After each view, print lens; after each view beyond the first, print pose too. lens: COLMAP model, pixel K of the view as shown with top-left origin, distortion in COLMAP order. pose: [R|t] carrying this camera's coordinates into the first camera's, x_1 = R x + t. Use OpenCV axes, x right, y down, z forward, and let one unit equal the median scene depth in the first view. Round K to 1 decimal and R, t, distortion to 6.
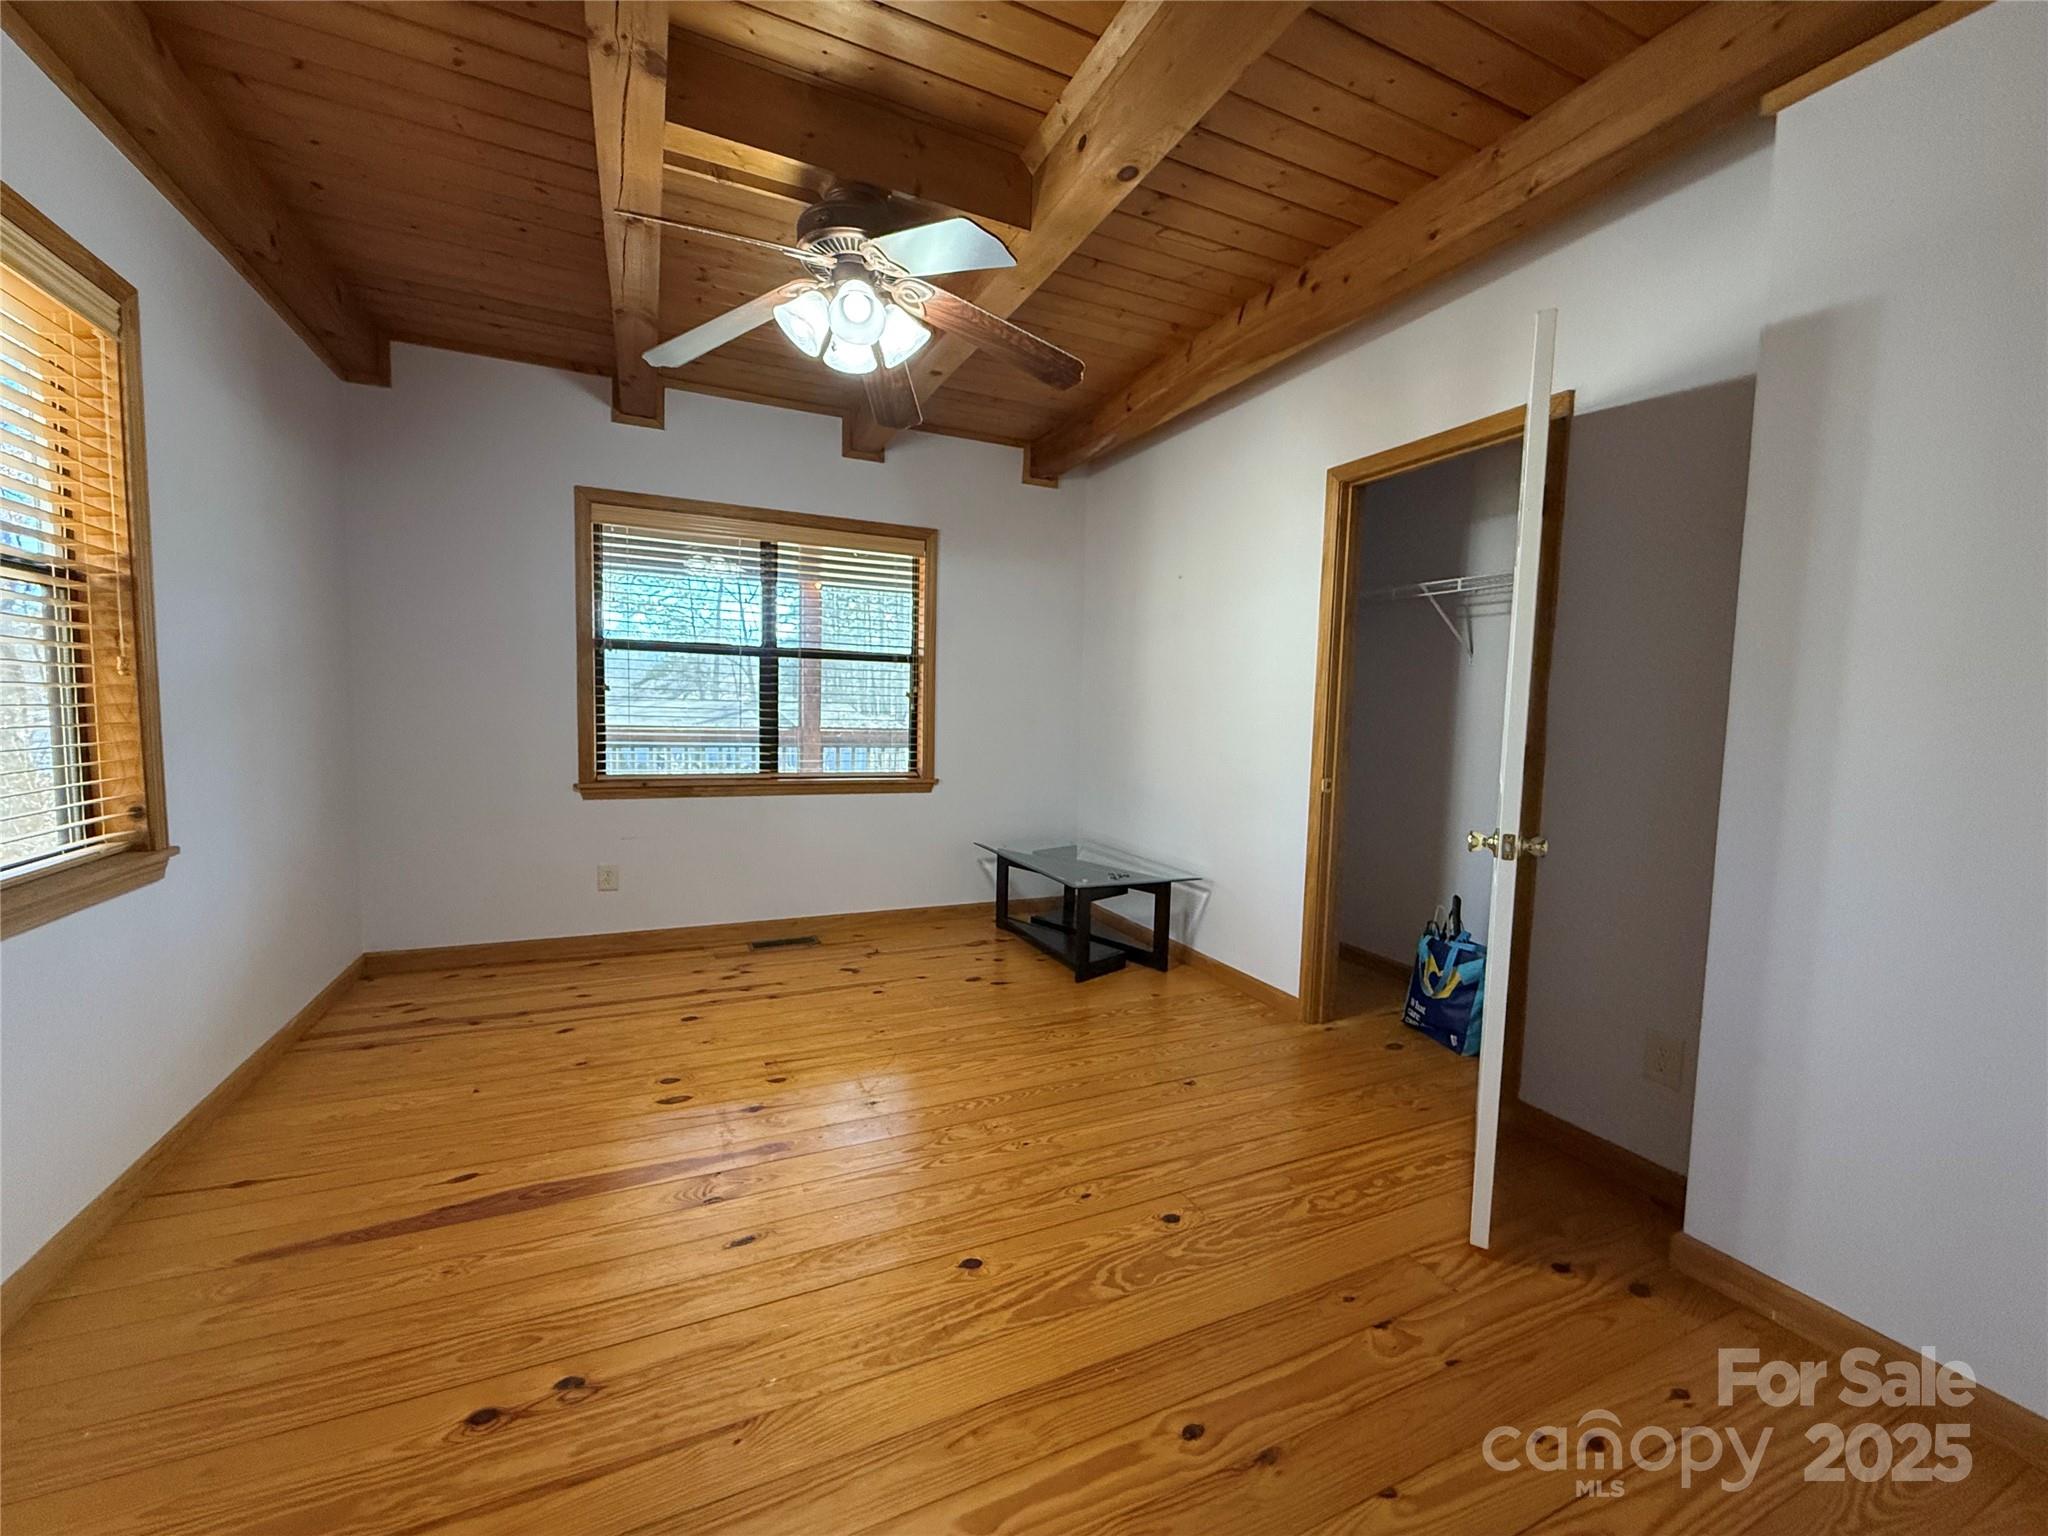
lens RADIAL K [[819.2, 0, 1022.4], [0, 819.2, 765.3], [0, 0, 1]] dist [-0.000281, 0.000039]
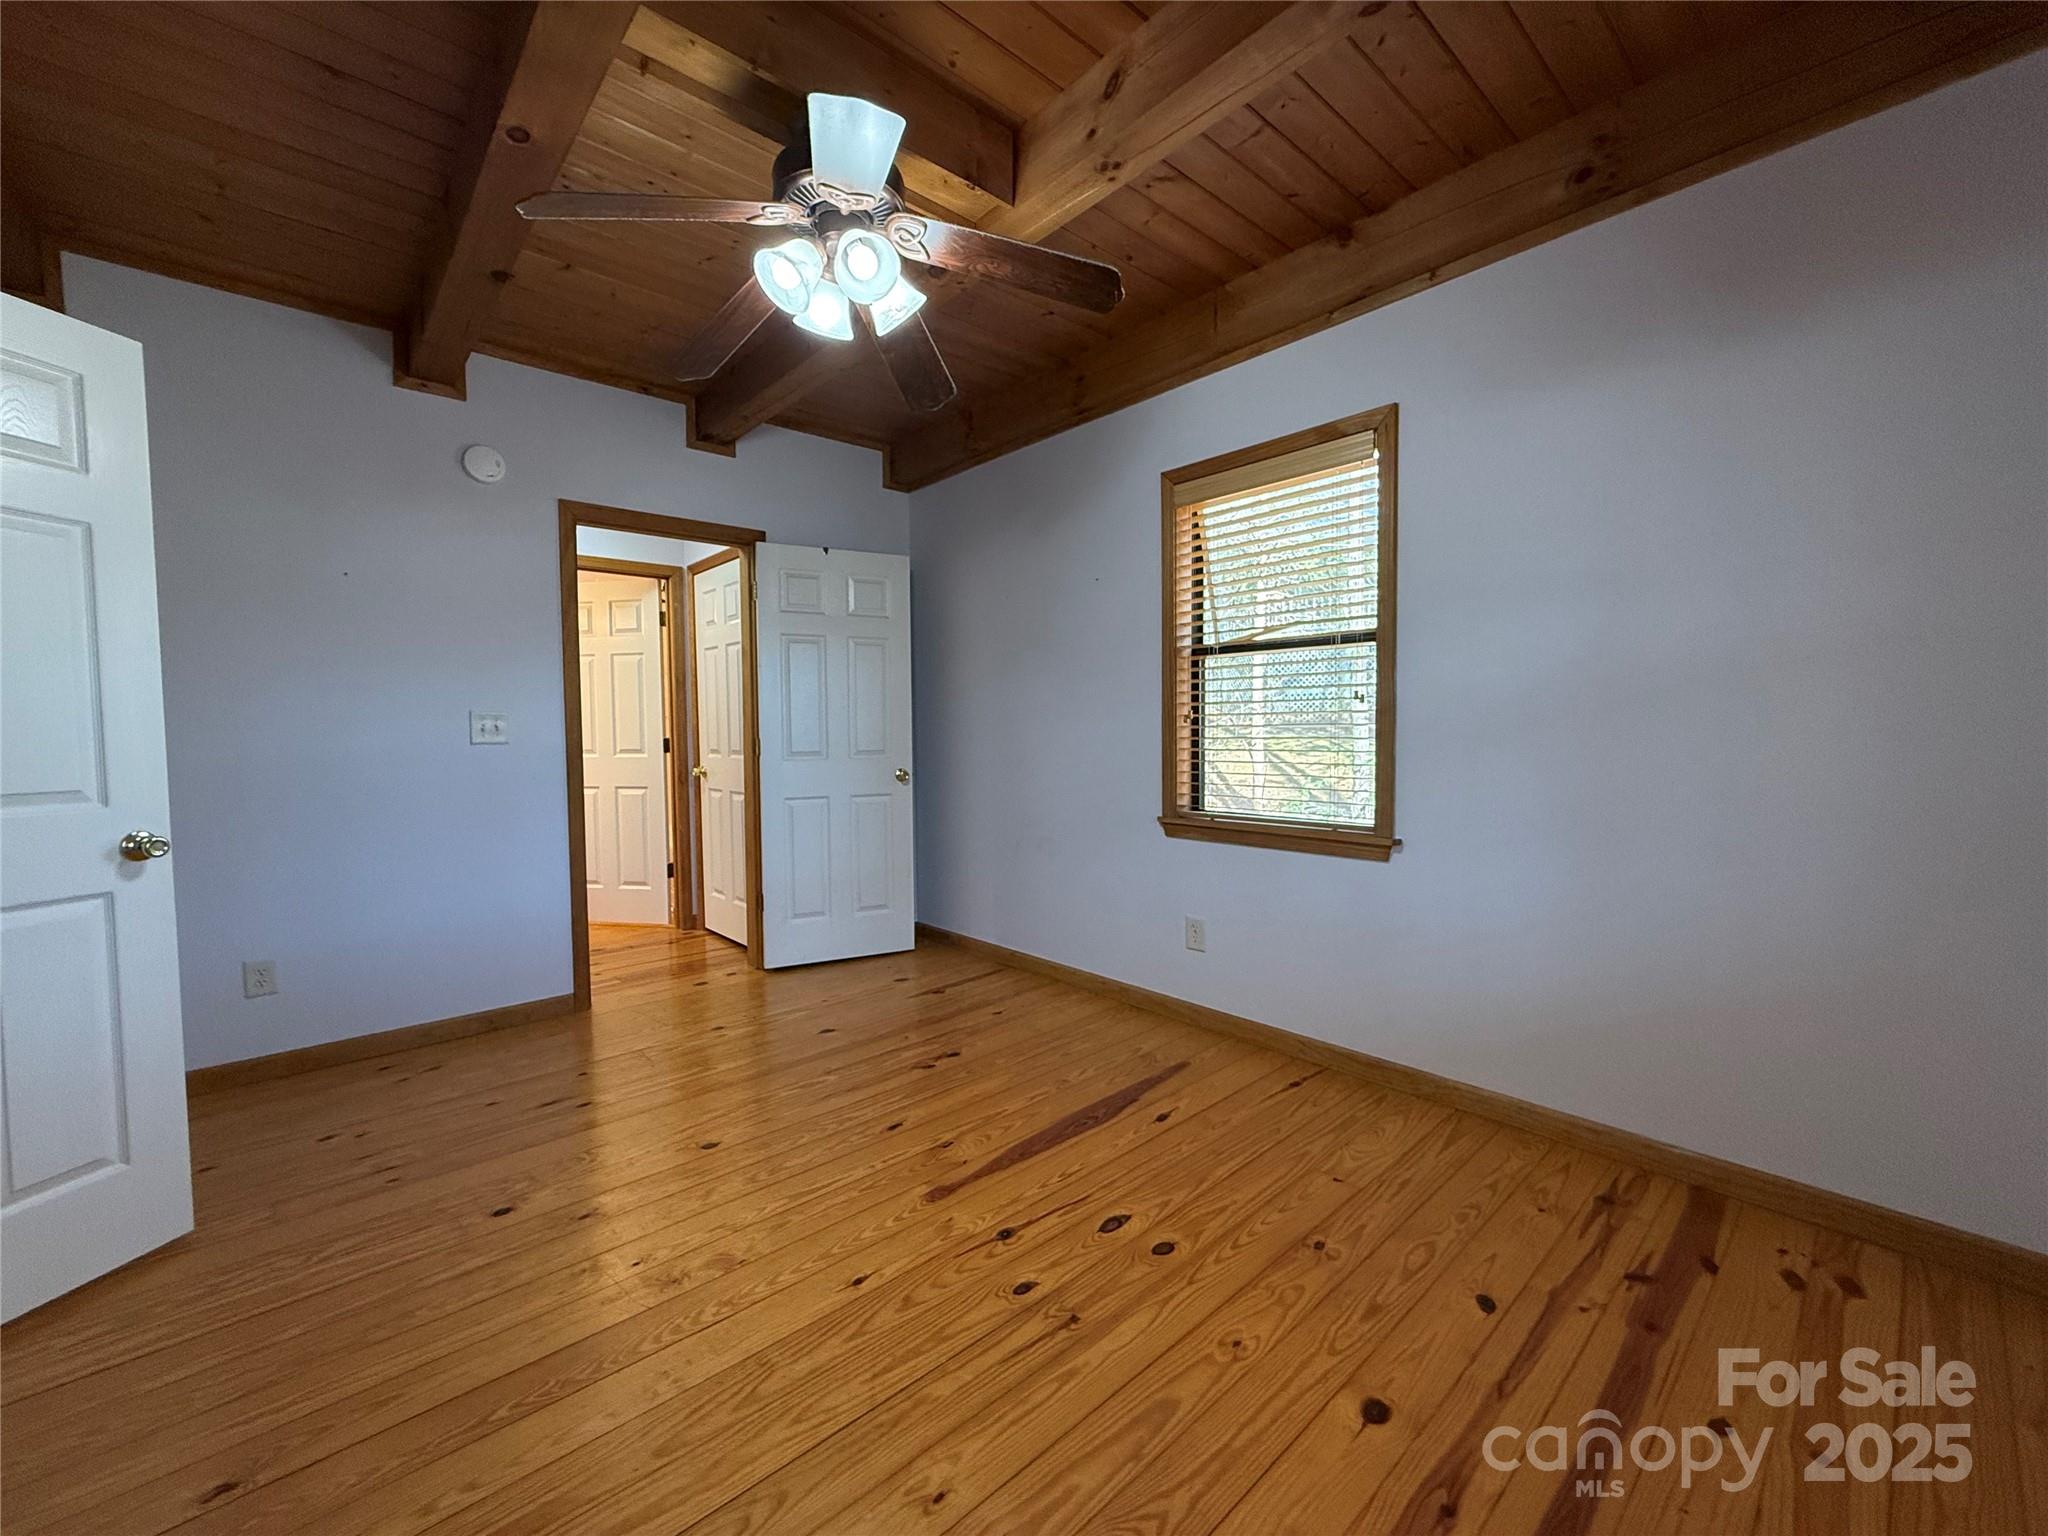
lens RADIAL K [[819.2, 0, 1013.0], [0, 819.2, 769.6], [0, 0, 1]] dist [-0.000281, 0.000039]
pose [[-0.959895, -0.001600, -0.280354, -0.106627], [-0.033687, 0.993397, 0.109671, -0.093997], [0.278327, 0.114717, -0.953611, 1.560519]]
